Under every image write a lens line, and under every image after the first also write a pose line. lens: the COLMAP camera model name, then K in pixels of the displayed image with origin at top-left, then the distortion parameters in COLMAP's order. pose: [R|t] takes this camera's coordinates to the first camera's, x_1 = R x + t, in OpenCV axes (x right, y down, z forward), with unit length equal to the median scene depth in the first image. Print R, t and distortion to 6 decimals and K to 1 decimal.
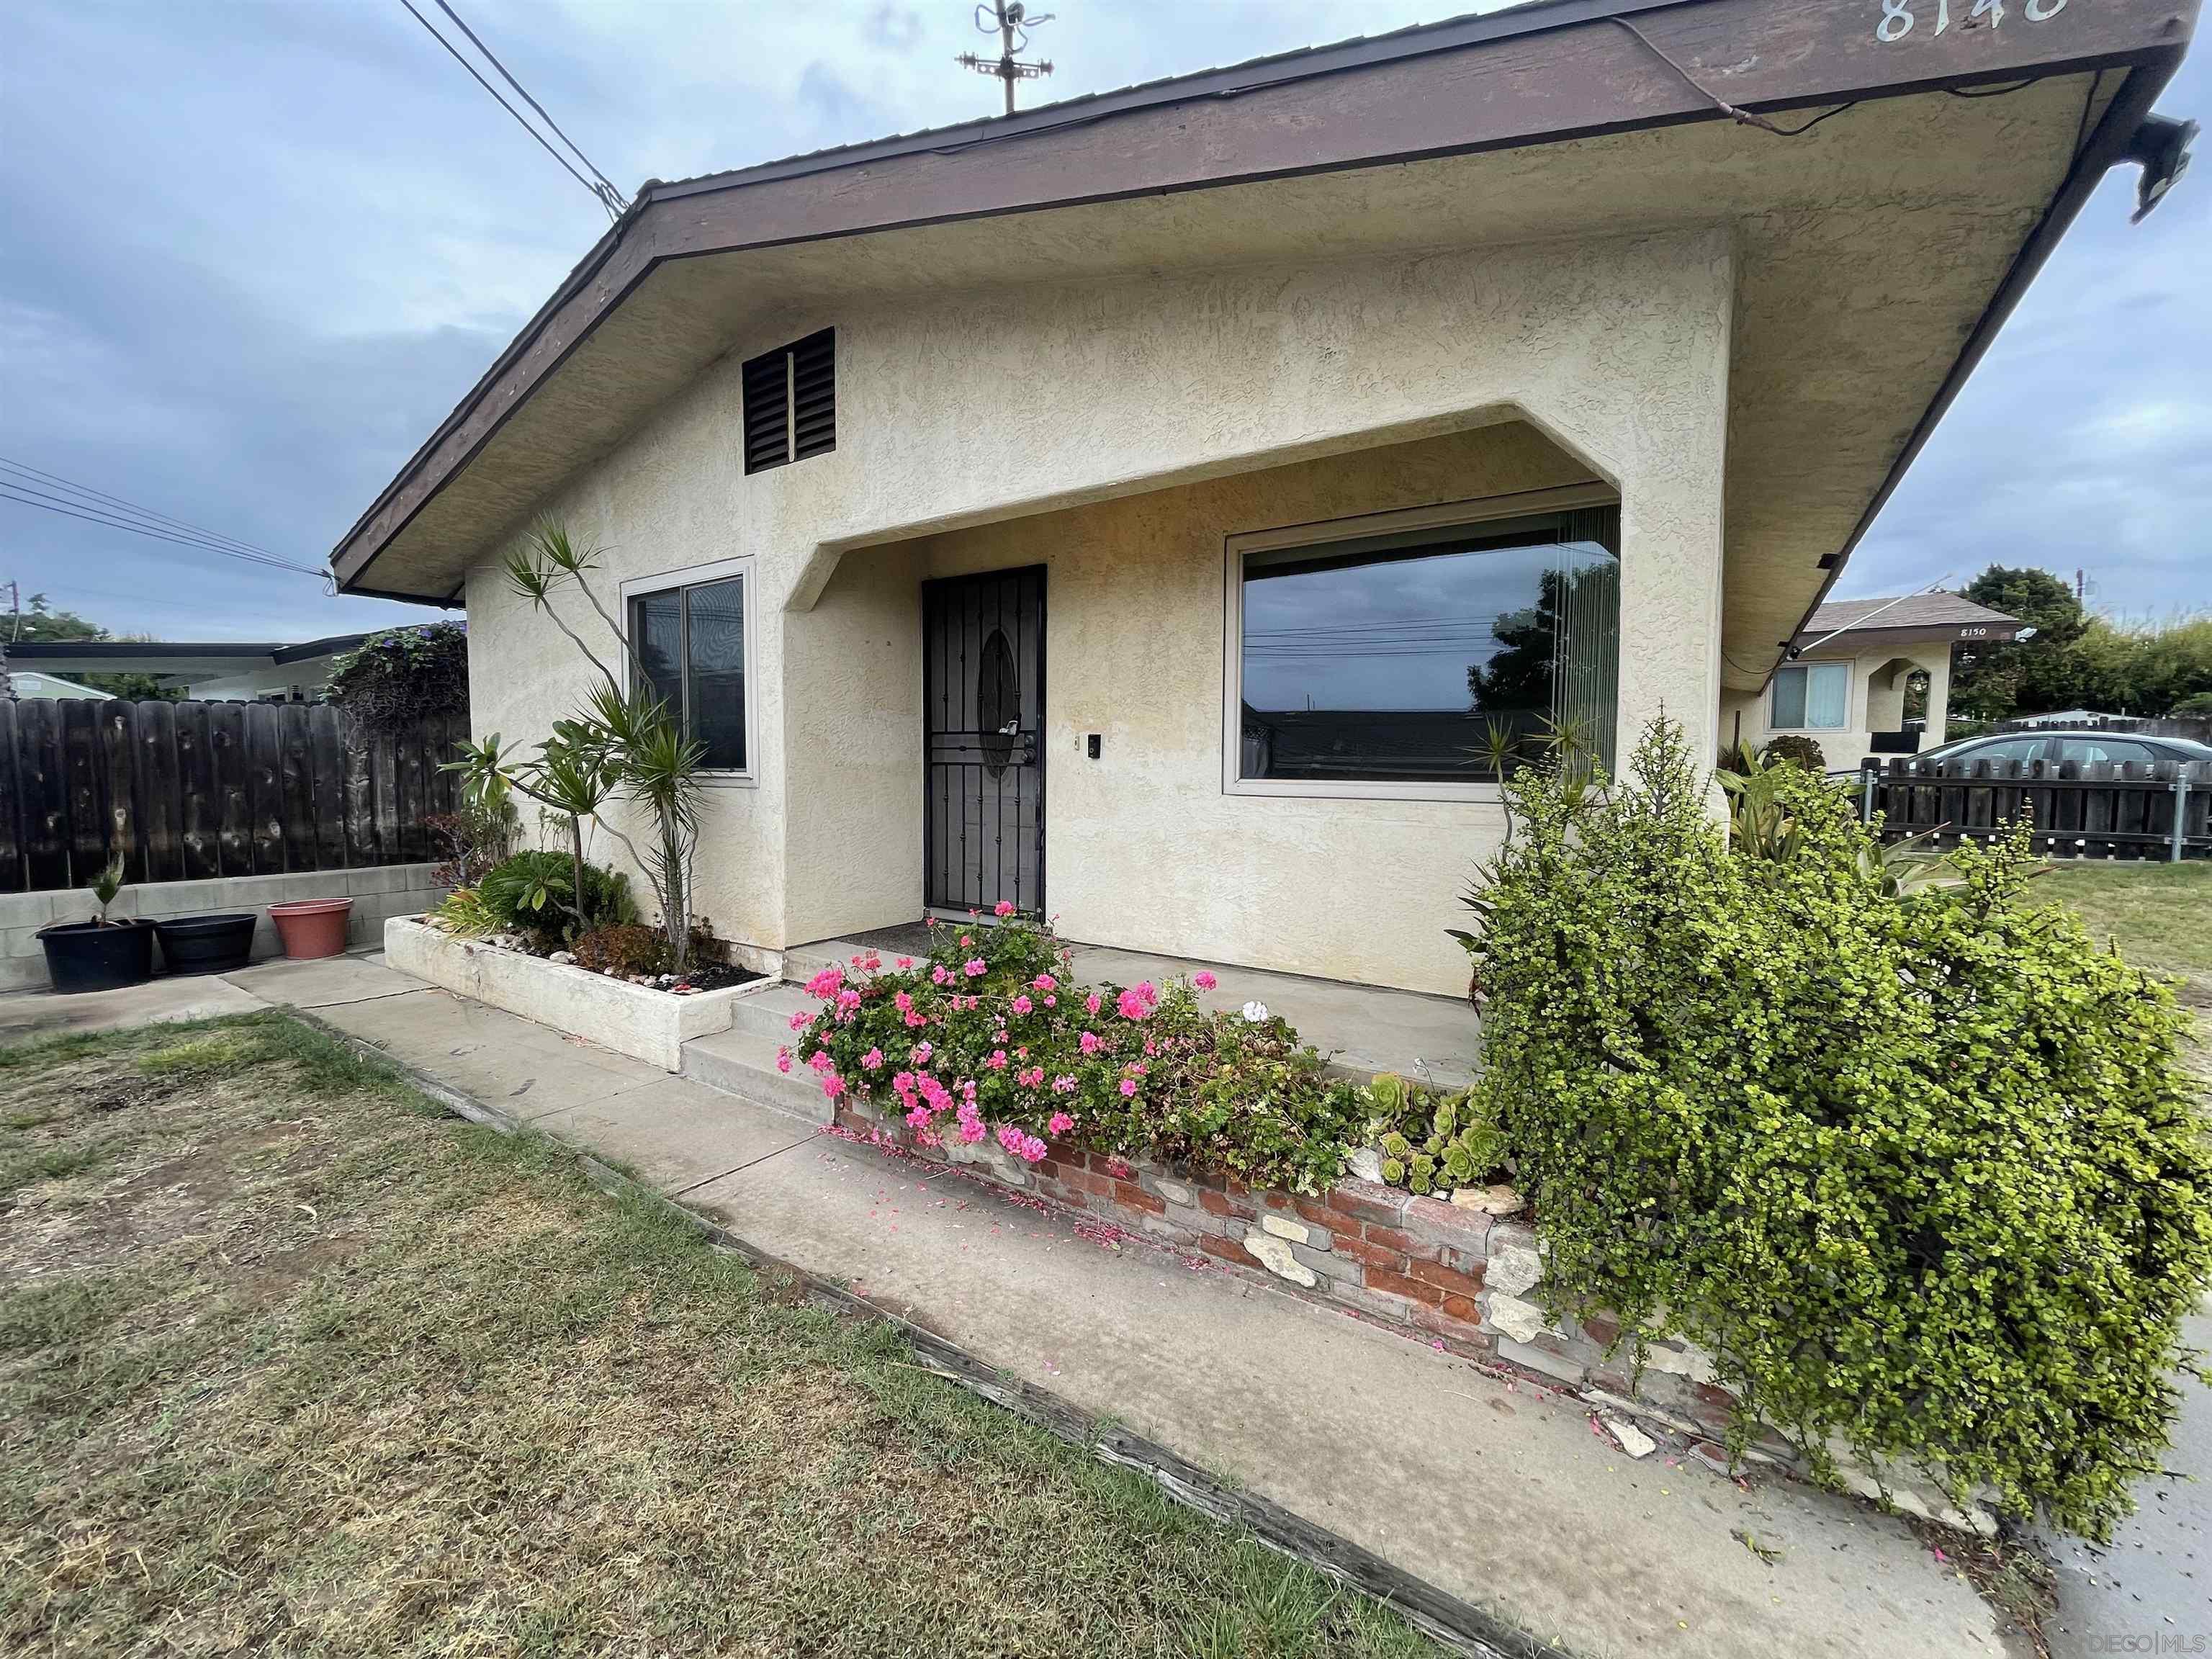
lens RADIAL K [[887.5, 0, 1103.6], [0, 887.5, 822.8], [0, 0, 1]] dist [-0.000102, 0.000313]
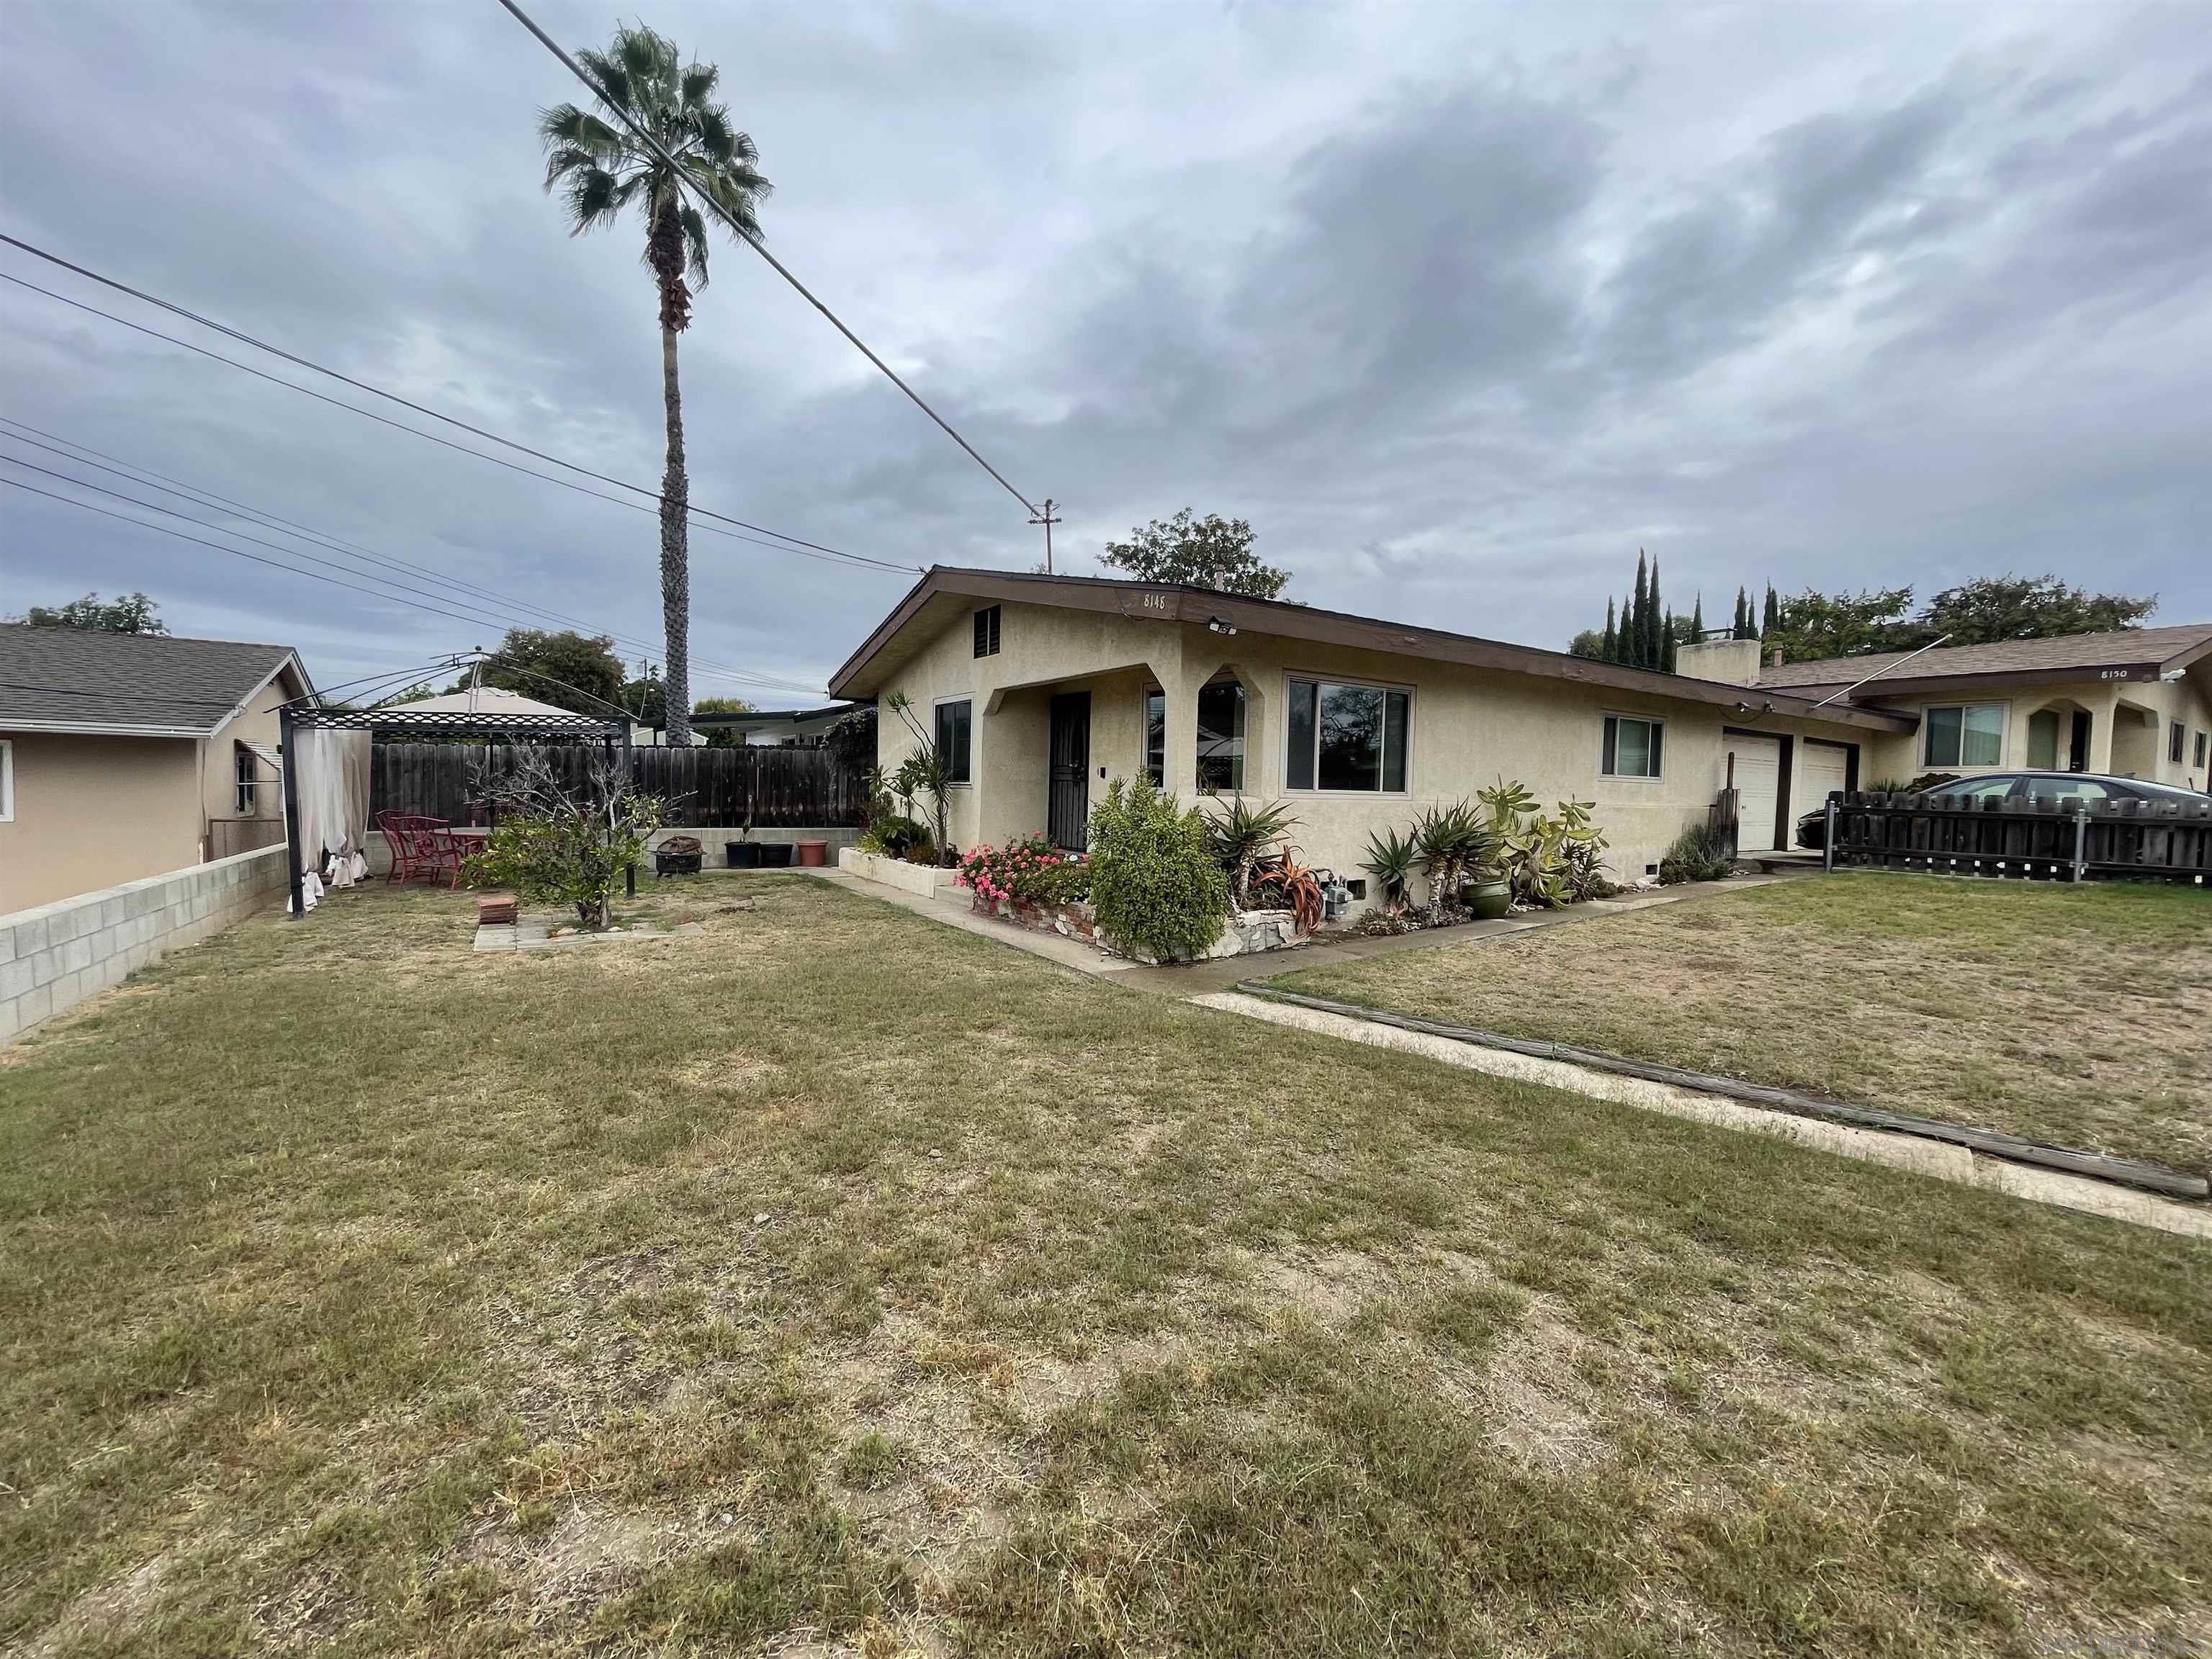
lens RADIAL K [[887.5, 0, 1103.6], [0, 887.5, 822.8], [0, 0, 1]] dist [-0.000102, 0.000313]
pose [[0.925540, 0.032550, -0.377247, 0.752356], [-0.044893, 0.998704, -0.023969, 0.083810], [0.375978, 0.039120, 0.925802, -0.958575]]
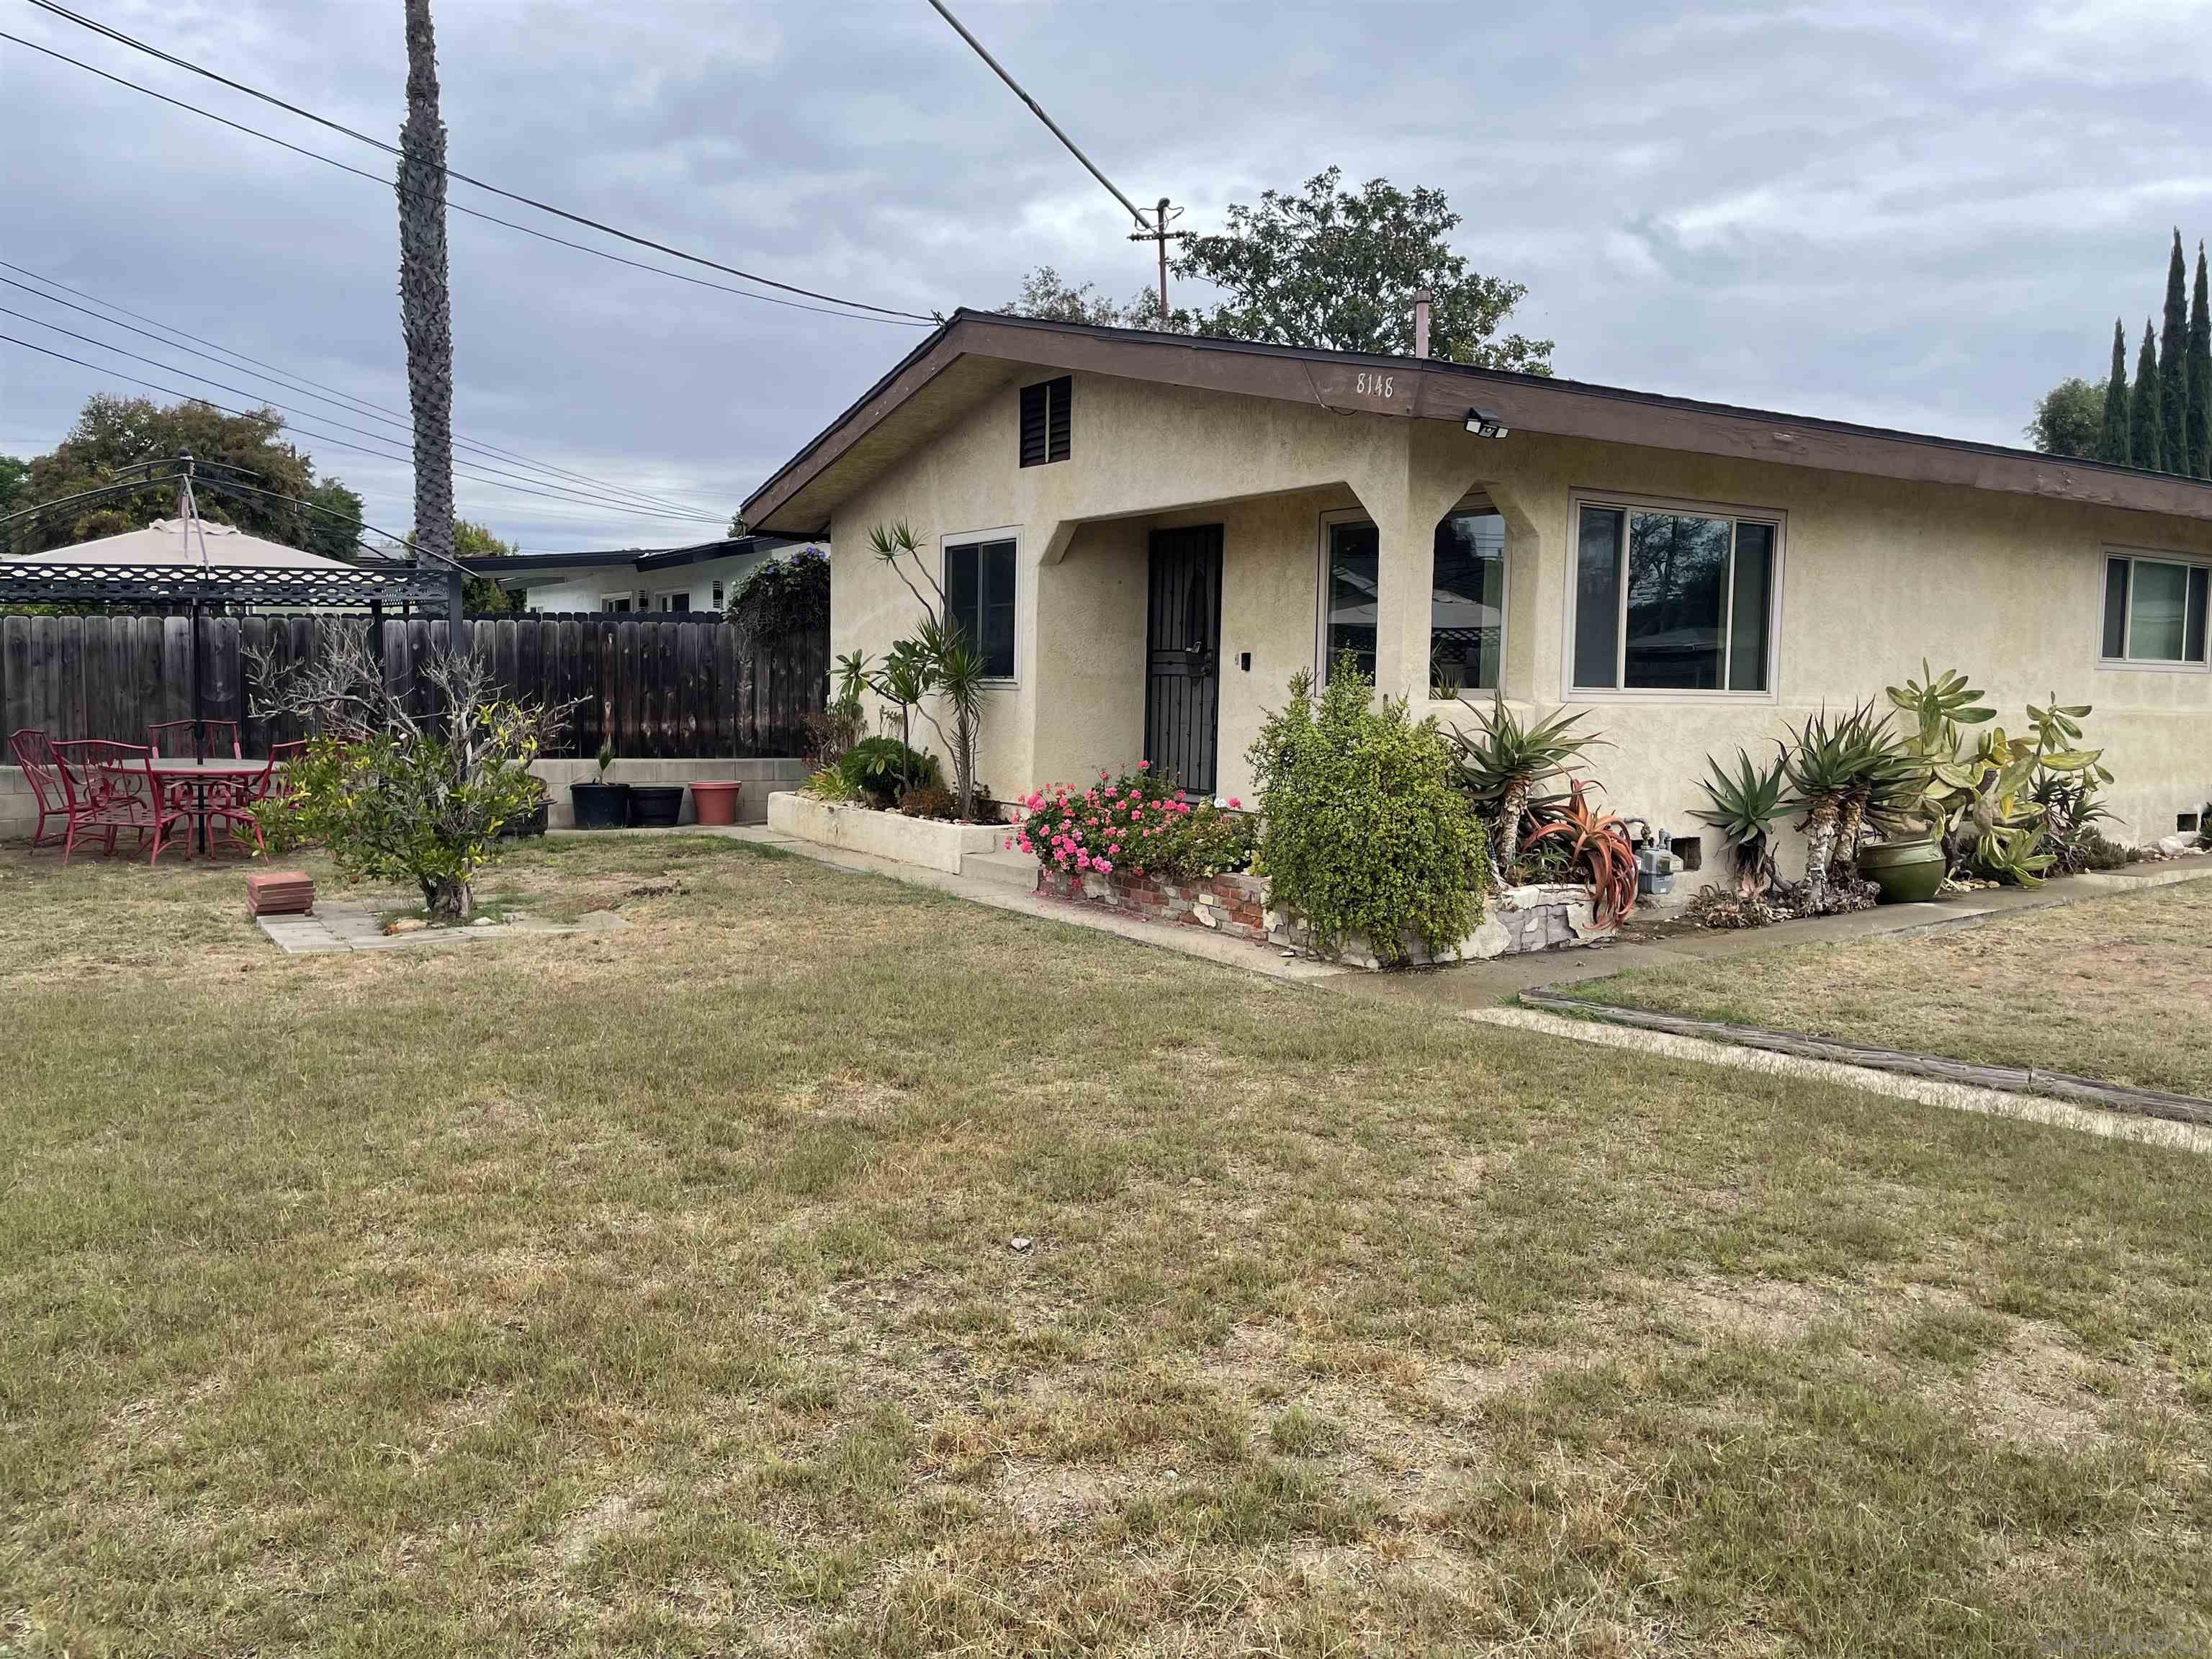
lens RADIAL K [[1664.7, 0, 1131.2], [0, 1664.7, 802.8], [0, 0, 1]] dist [0.073604, -0.085362]
pose [[0.923207, 0.039846, -0.382232, 0.710477], [-0.040137, 0.999168, 0.007216, 0.102349], [0.382201, 0.008680, 0.924038, -1.231664]]
